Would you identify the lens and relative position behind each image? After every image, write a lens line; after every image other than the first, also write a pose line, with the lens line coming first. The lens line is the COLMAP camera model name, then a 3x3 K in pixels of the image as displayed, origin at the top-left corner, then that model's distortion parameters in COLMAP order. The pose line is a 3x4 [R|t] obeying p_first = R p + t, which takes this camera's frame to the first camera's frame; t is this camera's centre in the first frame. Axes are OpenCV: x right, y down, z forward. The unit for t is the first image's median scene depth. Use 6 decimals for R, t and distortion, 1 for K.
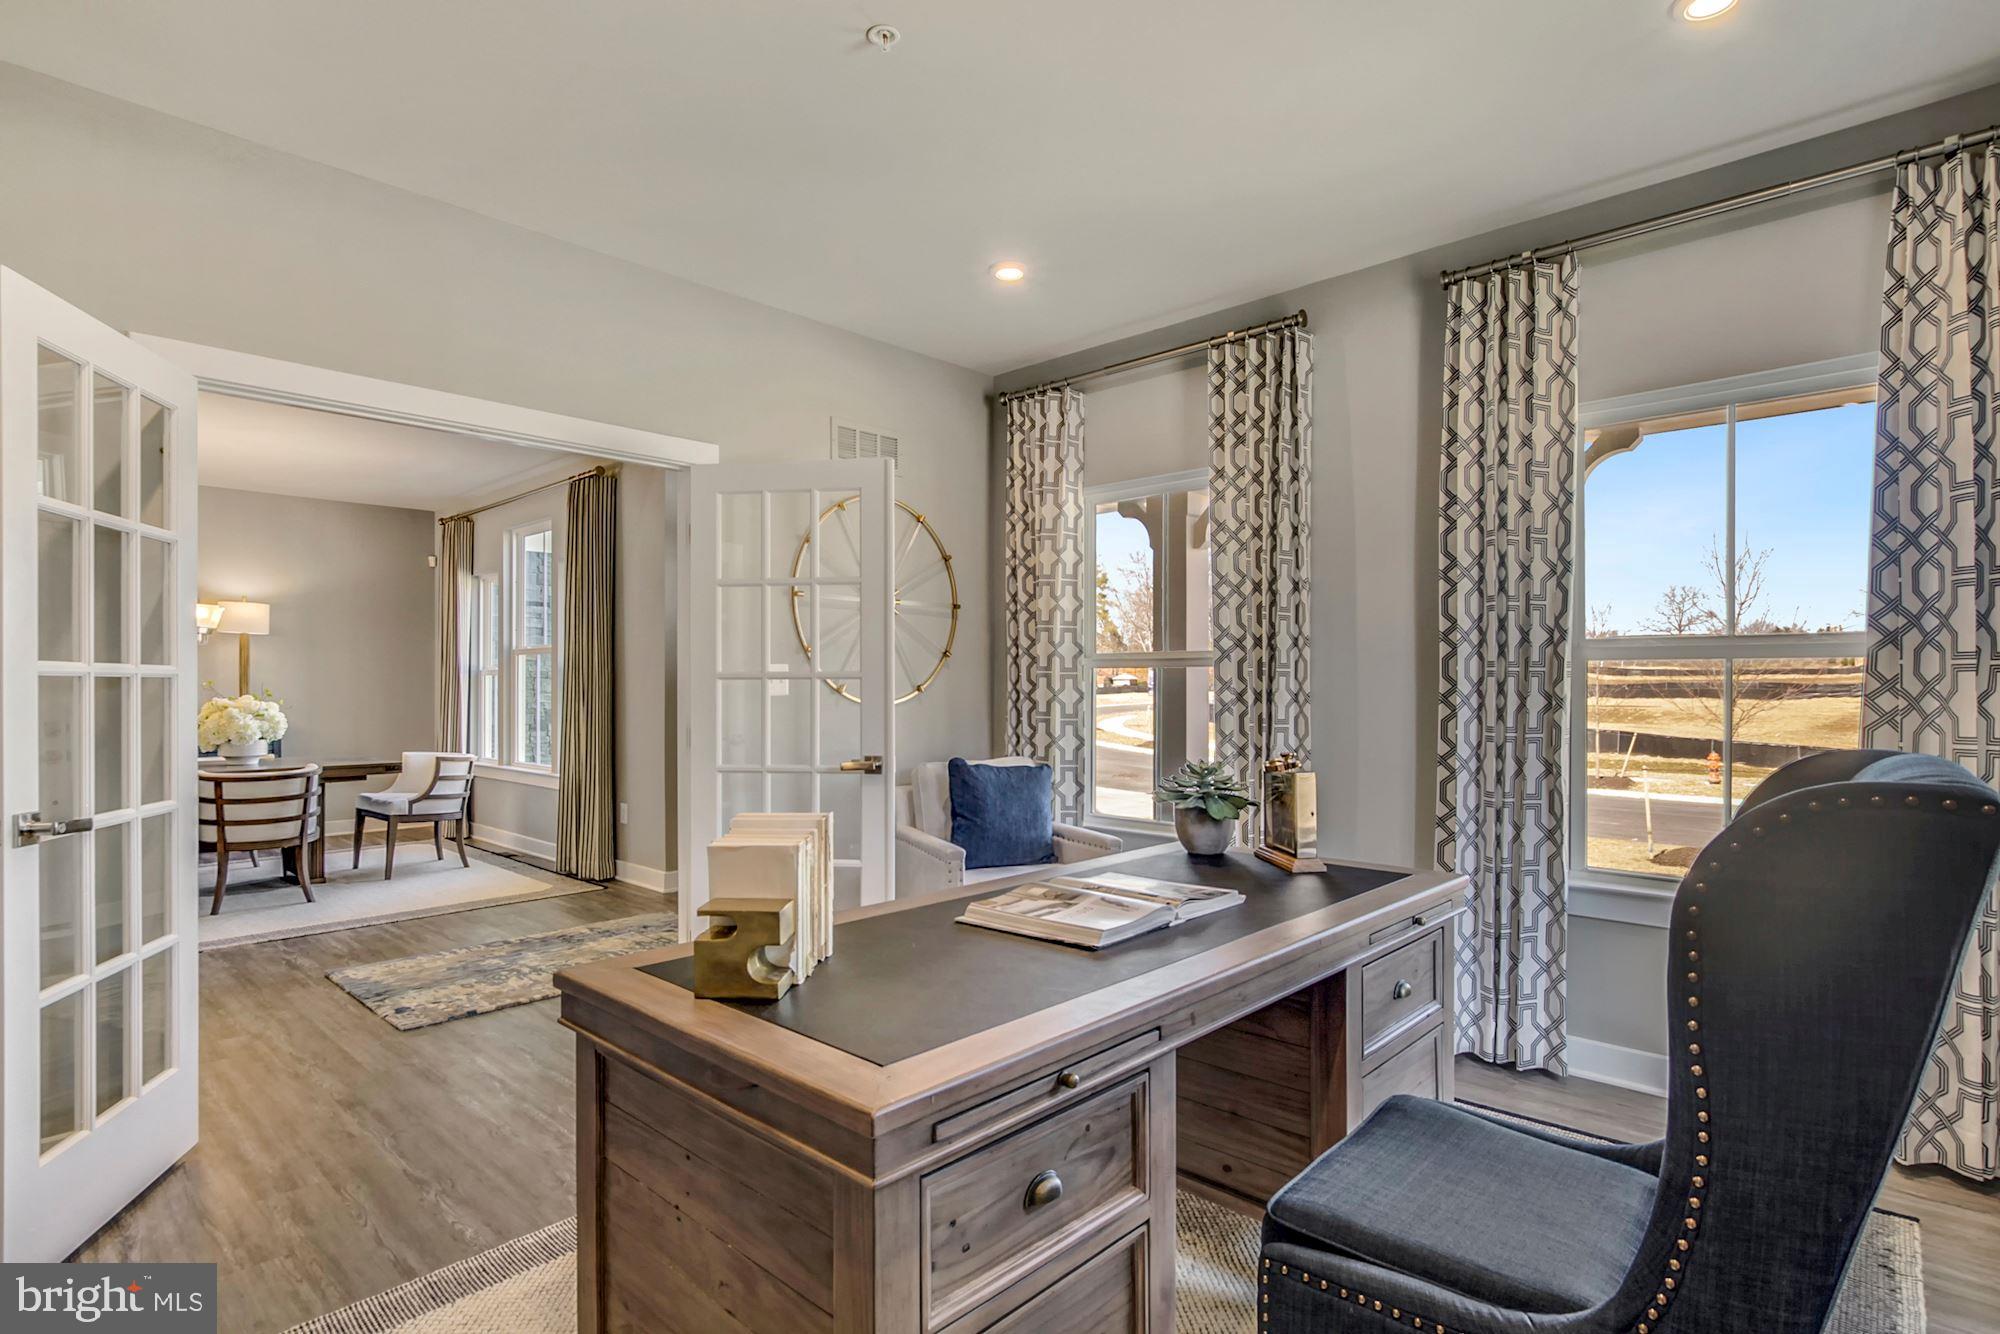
lens RADIAL K [[1012.3, 0, 1002.7], [0, 1012.3, 675.6], [0, 0, 1]] dist [0.003220, 0.000290]
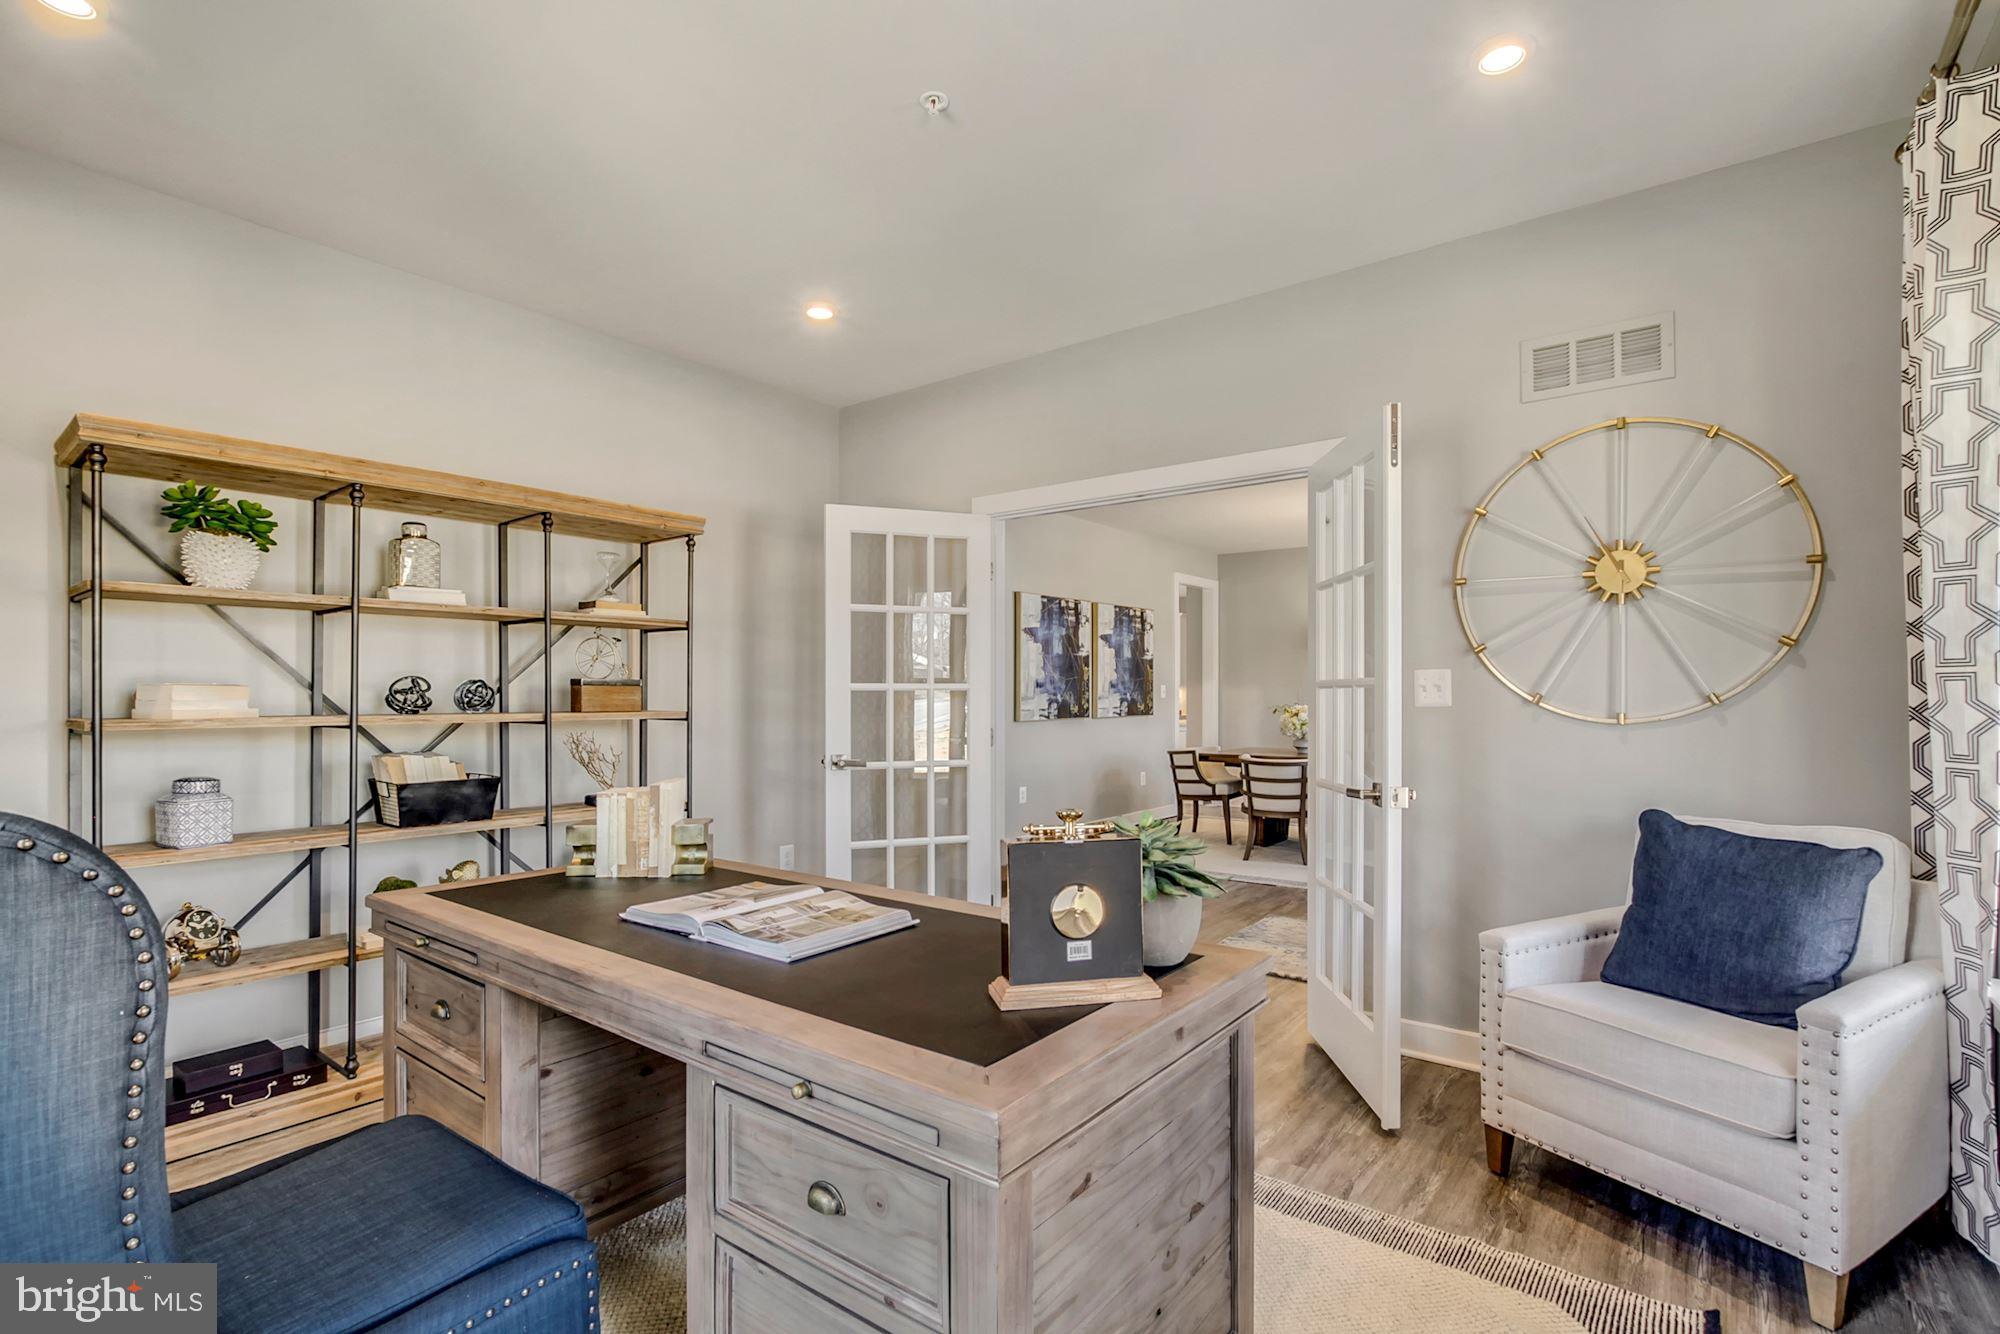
lens RADIAL K [[928.8, 0, 1002.3], [0, 928.8, 687.4], [0, 0, 1]] dist [-0.002409, -0.000319]
pose [[0.096644, -0.009771, -0.995271, 0.501299], [0.008439, 0.999924, -0.008998, 0.007106], [0.995283, -0.007529, 0.096719, 0.557142]]
